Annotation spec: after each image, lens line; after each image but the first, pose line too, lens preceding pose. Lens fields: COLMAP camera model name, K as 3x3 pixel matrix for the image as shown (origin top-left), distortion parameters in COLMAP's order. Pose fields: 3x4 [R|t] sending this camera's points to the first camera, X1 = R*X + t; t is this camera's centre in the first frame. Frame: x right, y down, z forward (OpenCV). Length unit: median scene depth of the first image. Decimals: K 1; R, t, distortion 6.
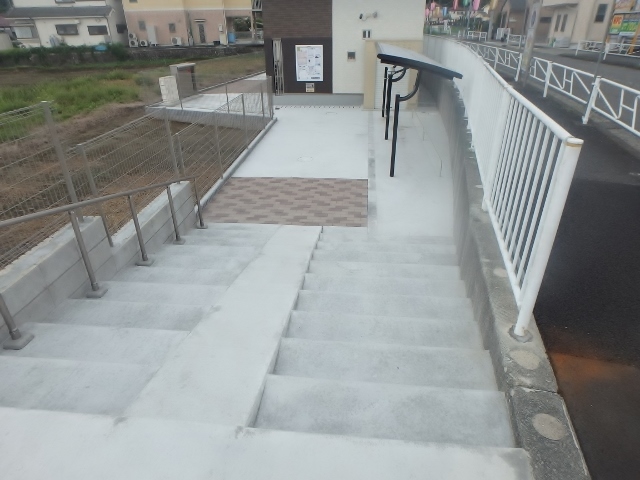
lens RADIAL K [[396.1, 0, 320.0], [0, 396.1, 240.0], [0, 0, 1]] dist [-0.043068, 0.024290]
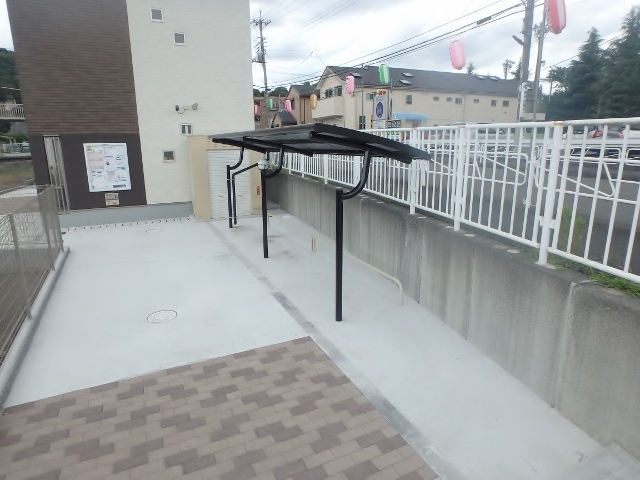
lens RADIAL K [[396.1, 0, 320.0], [0, 396.1, 240.0], [0, 0, 1]] dist [-0.043068, 0.024290]
pose [[0.857177, -0.124211, 0.499819, -0.074578], [0.247344, 0.950519, -0.187974, -0.101907], [-0.451739, 0.284754, 0.845486, 0.281973]]
